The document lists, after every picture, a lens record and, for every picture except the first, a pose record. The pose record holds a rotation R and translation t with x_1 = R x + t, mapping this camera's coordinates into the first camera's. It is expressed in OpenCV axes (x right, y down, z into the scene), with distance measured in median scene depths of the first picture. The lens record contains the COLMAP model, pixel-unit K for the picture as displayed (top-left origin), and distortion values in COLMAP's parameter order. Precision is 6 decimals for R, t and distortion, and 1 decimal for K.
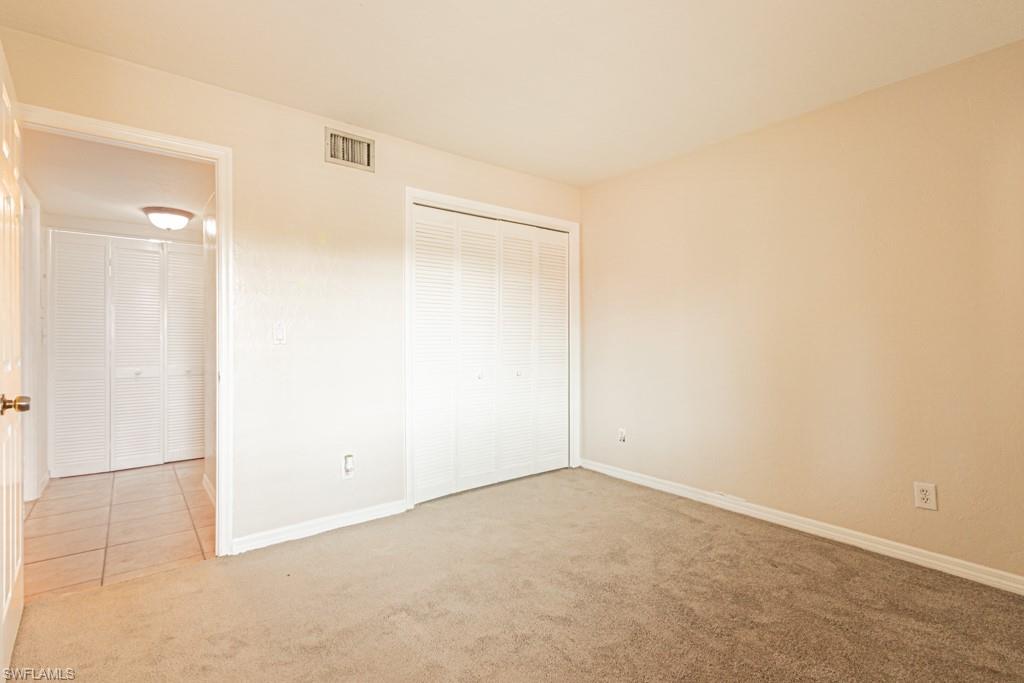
lens RADIAL K [[462.0, 0, 501.3], [0, 462.0, 337.0], [0, 0, 1]] dist [0.002971, -0.000897]
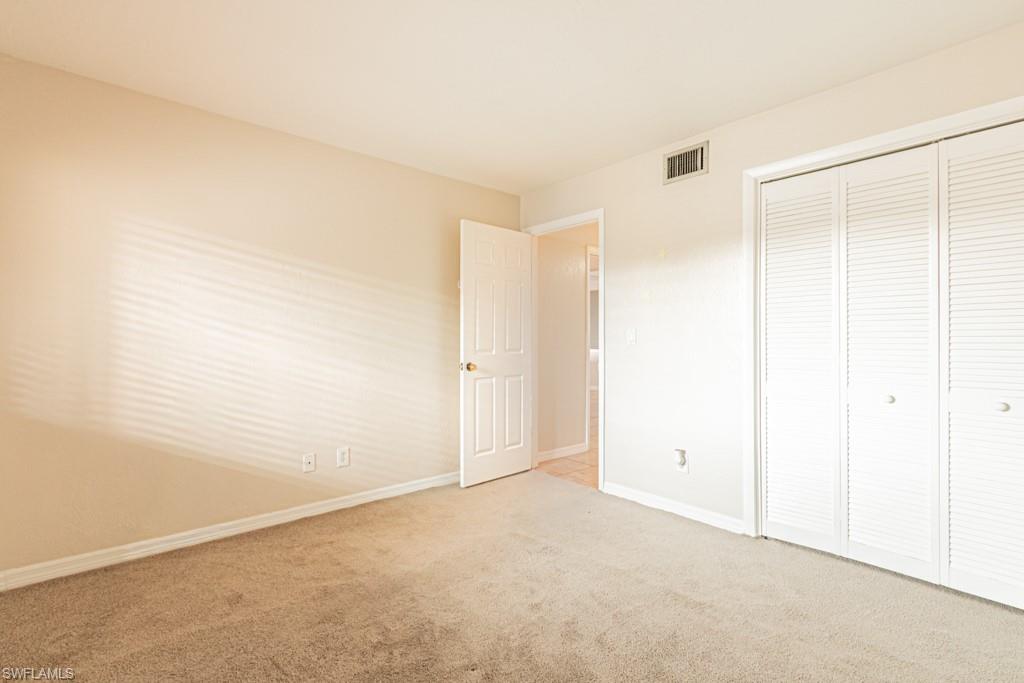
lens RADIAL K [[462.0, 0, 501.3], [0, 462.0, 337.0], [0, 0, 1]] dist [0.002971, -0.000897]
pose [[0.053930, -0.005381, -0.998530, 0.731629], [-0.000503, 0.999985, -0.005416, 0.000956], [0.998545, 0.000795, 0.053926, 0.538589]]
